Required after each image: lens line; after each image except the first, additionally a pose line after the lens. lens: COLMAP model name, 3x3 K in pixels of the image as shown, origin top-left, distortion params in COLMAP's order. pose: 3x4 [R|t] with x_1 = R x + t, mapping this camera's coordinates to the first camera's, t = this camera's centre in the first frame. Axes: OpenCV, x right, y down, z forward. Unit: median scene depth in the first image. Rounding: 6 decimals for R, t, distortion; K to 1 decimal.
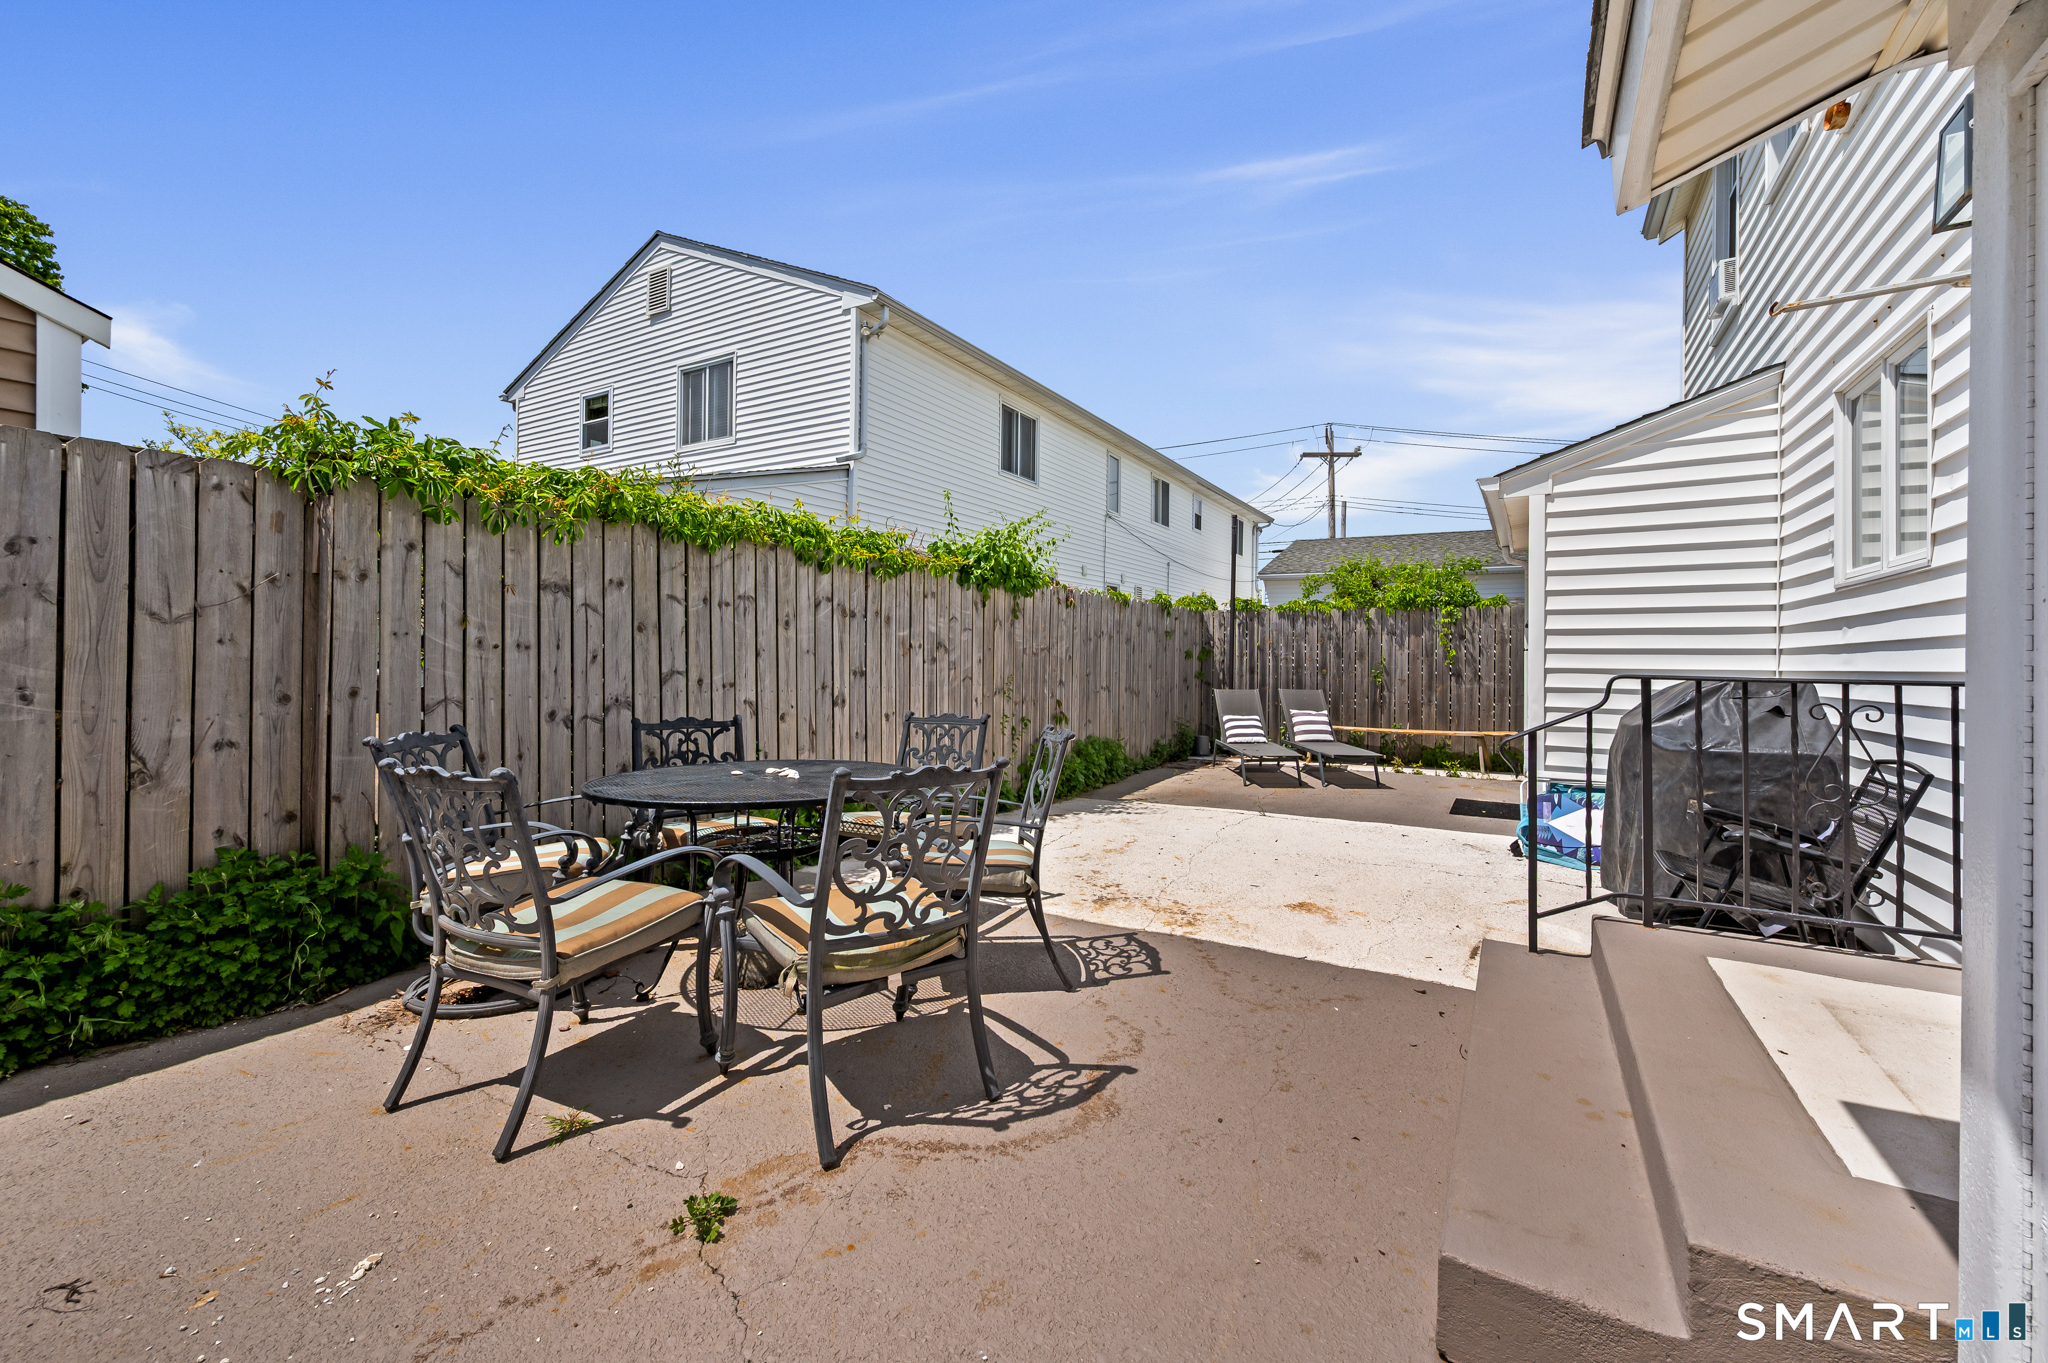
lens RADIAL K [[842.7, 0, 1027.1], [0, 842.7, 672.8], [0, 0, 1]] dist [-0.000399, 0.000125]
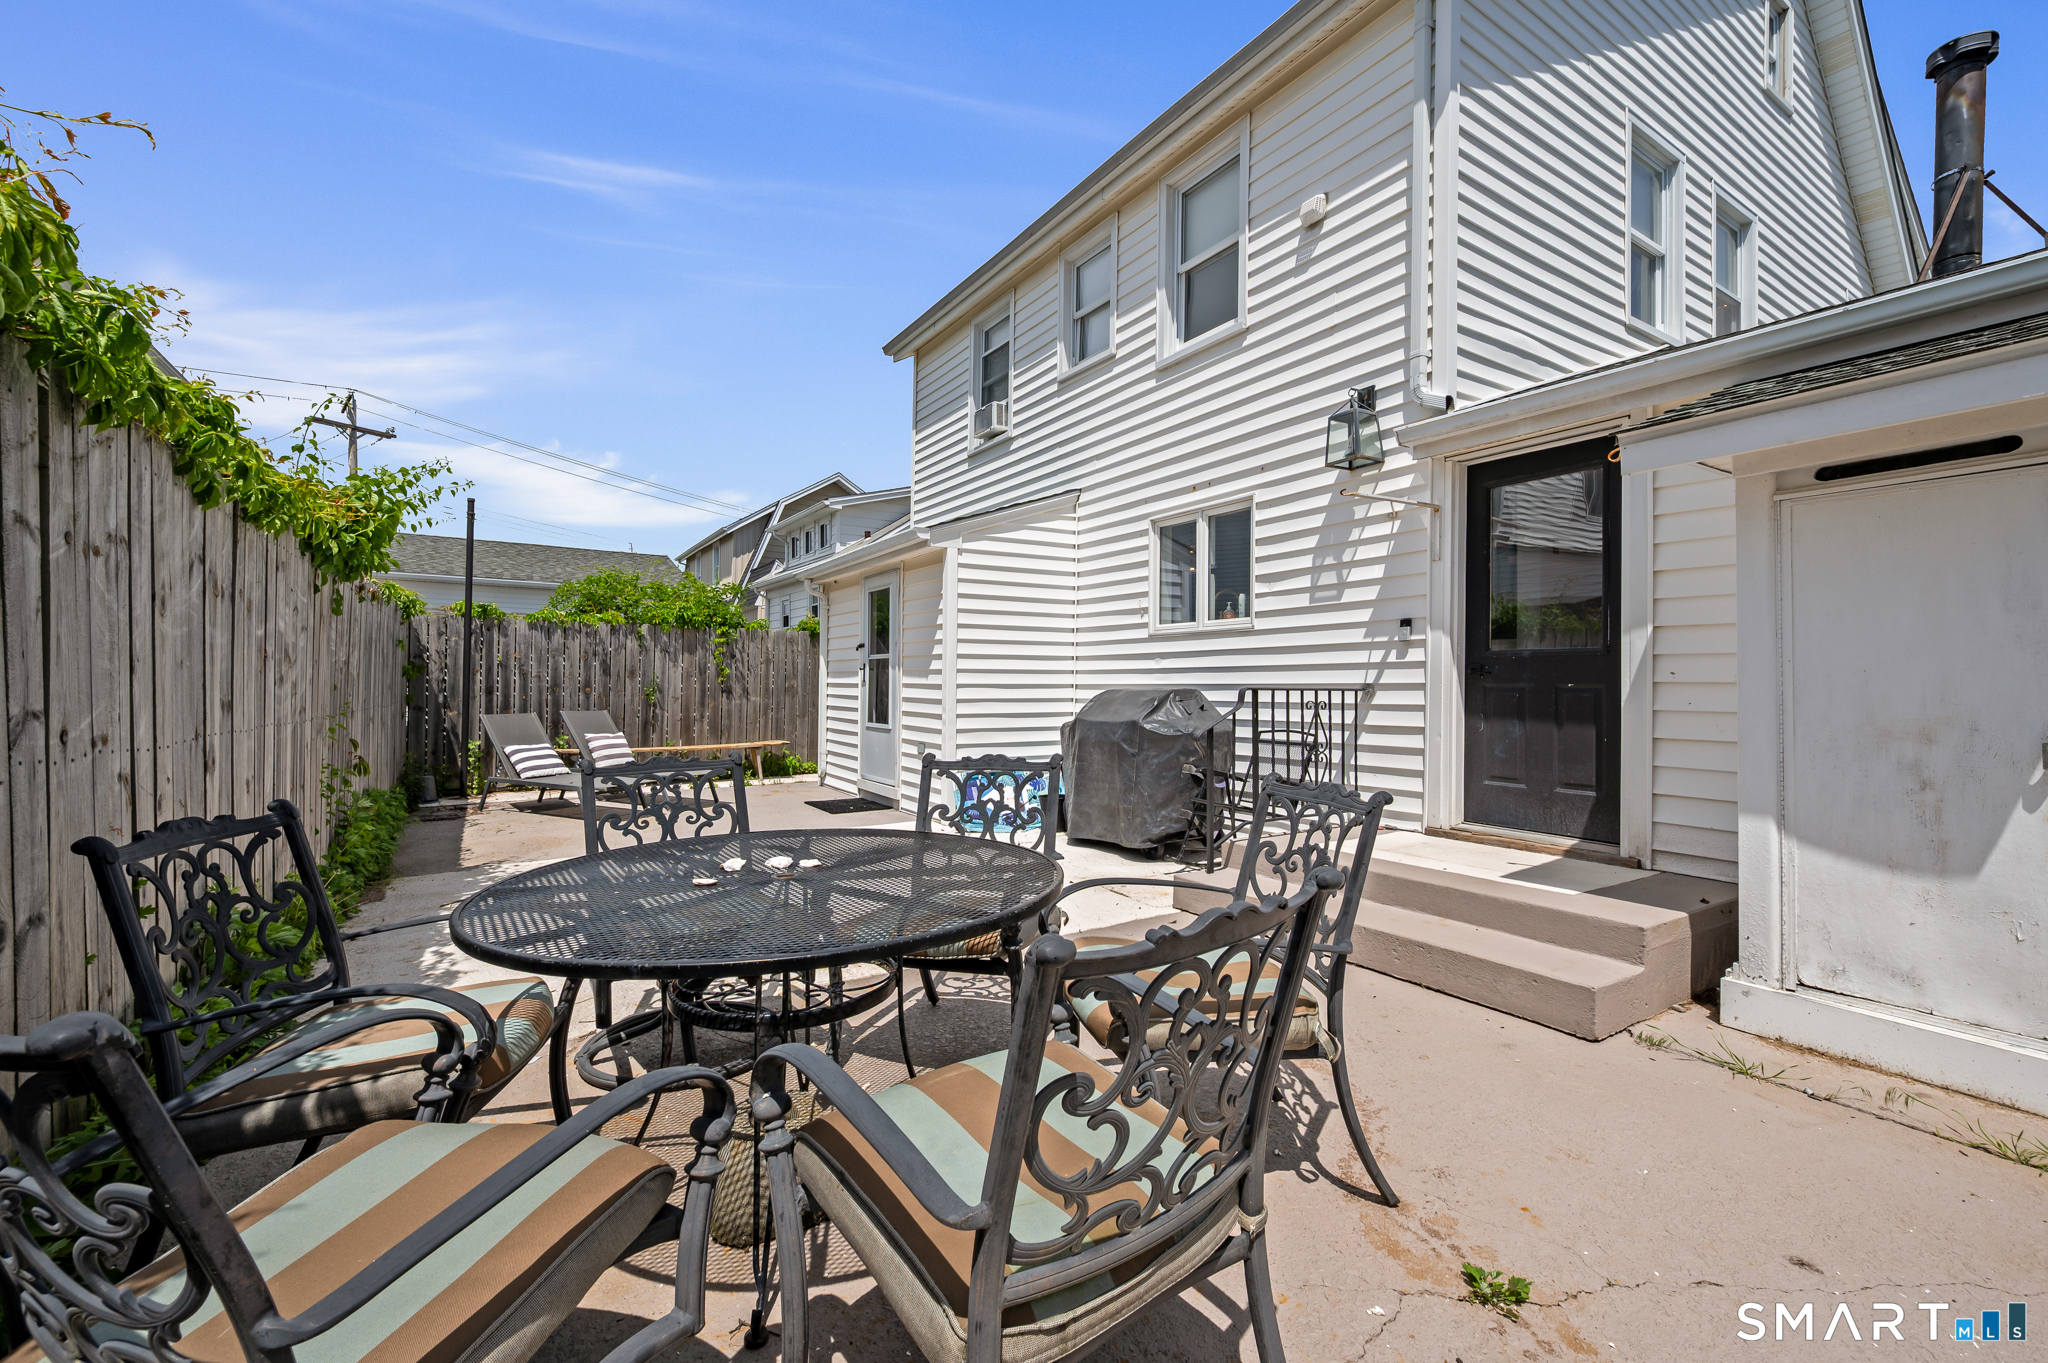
lens RADIAL K [[826.9, 0, 1022.8], [0, 826.9, 690.1], [0, 0, 1]] dist [0.000894, 0.000029]
pose [[0.444083, -0.015796, 0.895847, -0.269557], [0.015167, 0.999834, 0.010111, -0.004179], [-0.895857, 0.009098, 0.444248, 0.202468]]
